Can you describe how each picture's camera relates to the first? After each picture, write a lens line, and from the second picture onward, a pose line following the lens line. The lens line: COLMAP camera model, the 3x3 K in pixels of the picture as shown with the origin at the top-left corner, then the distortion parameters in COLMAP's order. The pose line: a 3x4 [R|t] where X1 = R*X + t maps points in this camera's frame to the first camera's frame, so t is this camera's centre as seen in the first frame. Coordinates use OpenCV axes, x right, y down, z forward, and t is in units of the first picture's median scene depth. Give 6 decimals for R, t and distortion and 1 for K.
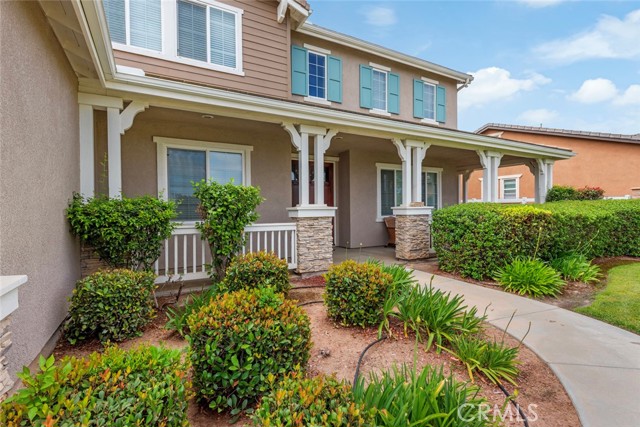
lens RADIAL K [[309.6, 0, 320.0], [0, 309.6, 213.5], [0, 0, 1]] dist [0.001116, 0.000161]
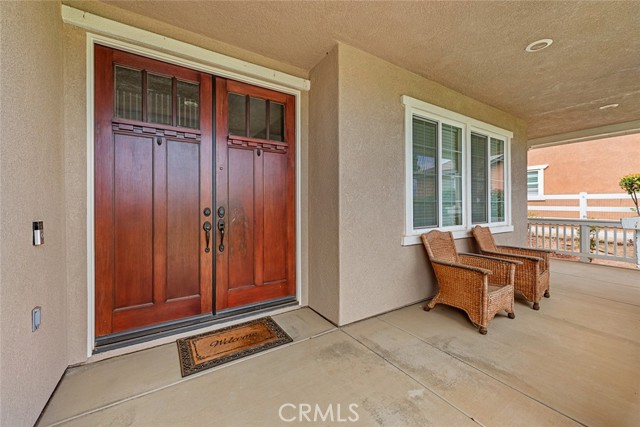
lens RADIAL K [[252.7, 0, 320.1], [0, 252.7, 205.4], [0, 0, 1]] dist [-0.000004, -0.000002]
pose [[0.998334, 0.002921, 0.057619, 0.055404], [-0.001976, 0.999863, -0.016450, -0.018075], [-0.057659, 0.016309, 0.998203, 0.680266]]
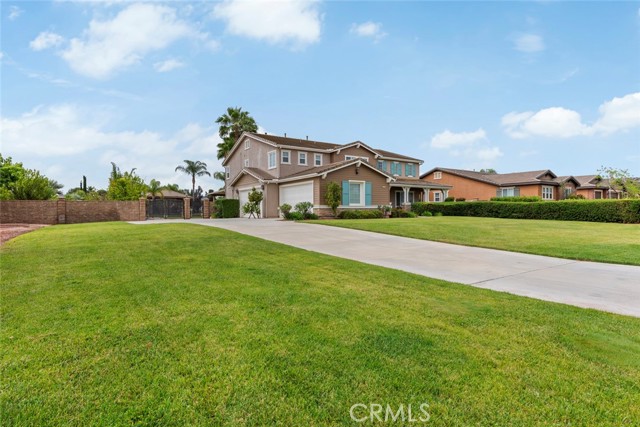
lens RADIAL K [[353.3, 0, 320.0], [0, 353.3, 213.5], [0, 0, 1]] dist [0.021228, -0.000721]
pose [[0.995889, 0.000420, 0.090584, -0.995533], [0.000723, 0.999921, -0.012583, 0.139314], [-0.090582, 0.012596, 0.995809, -2.800839]]
